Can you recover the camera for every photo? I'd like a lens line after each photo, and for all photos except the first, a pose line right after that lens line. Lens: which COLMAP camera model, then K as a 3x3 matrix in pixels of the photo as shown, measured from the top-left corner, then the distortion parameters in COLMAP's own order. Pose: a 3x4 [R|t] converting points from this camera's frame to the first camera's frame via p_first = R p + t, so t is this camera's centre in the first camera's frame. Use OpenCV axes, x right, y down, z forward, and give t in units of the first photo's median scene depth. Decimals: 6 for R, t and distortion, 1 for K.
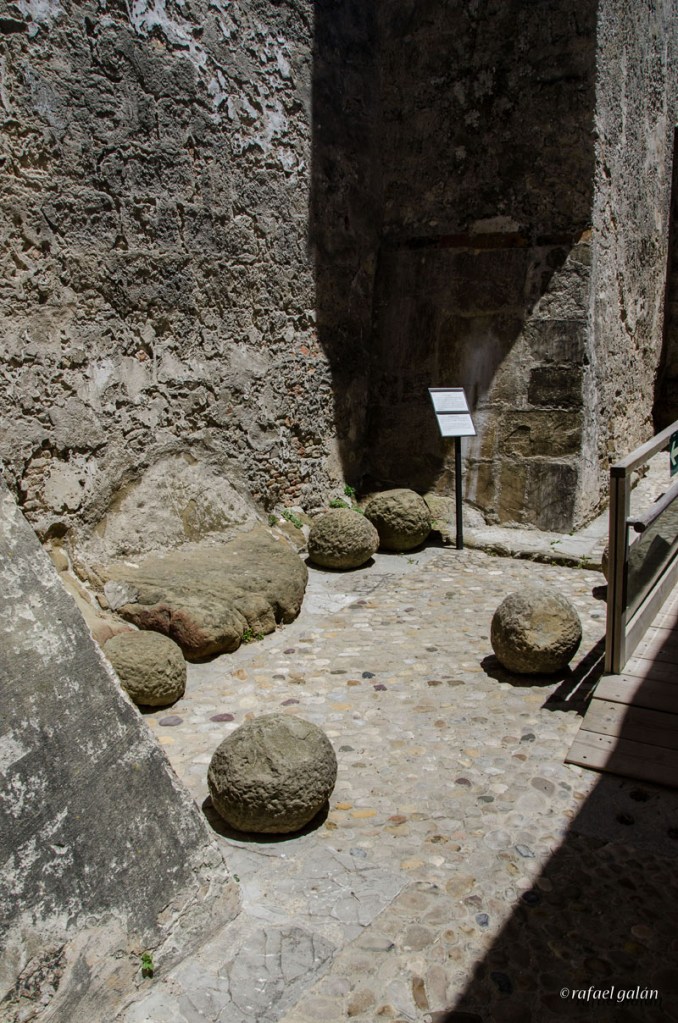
lens RADIAL K [[784.6, 0, 339.0], [0, 784.6, 511.5], [0, 0, 1]] dist [-0.148394, 0.111378]
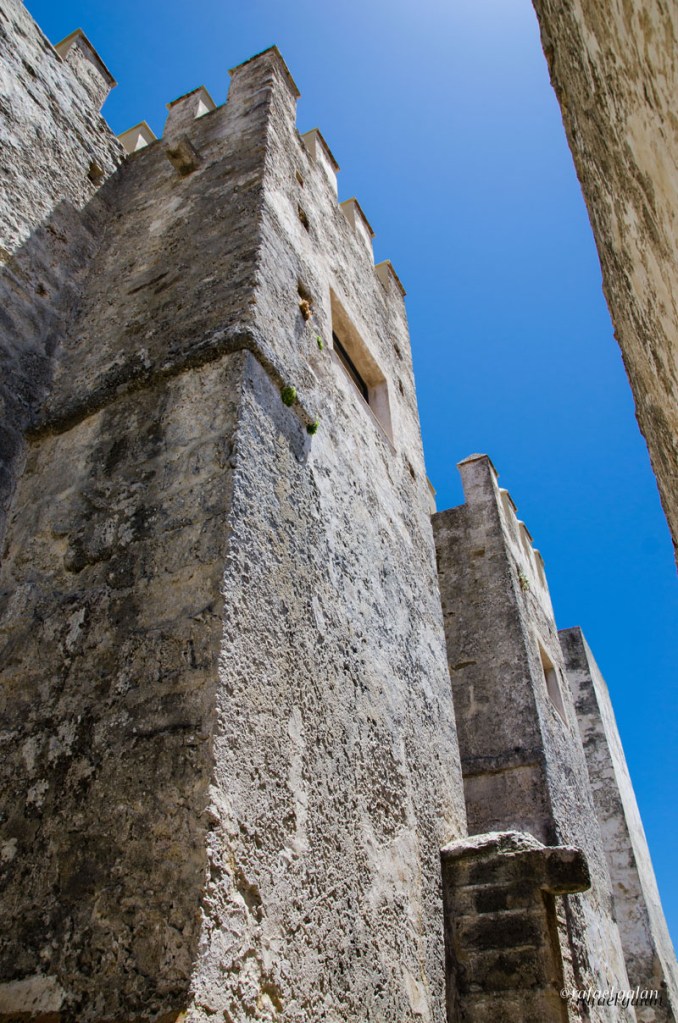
lens RADIAL K [[784.6, 0, 339.0], [0, 784.6, 511.5], [0, 0, 1]] dist [-0.148394, 0.111378]
pose [[0.990366, 0.100080, 0.095698, 0.338577], [0.018318, 0.590341, -0.806946, -0.173800], [-0.137254, 0.800926, 0.582820, 0.462853]]
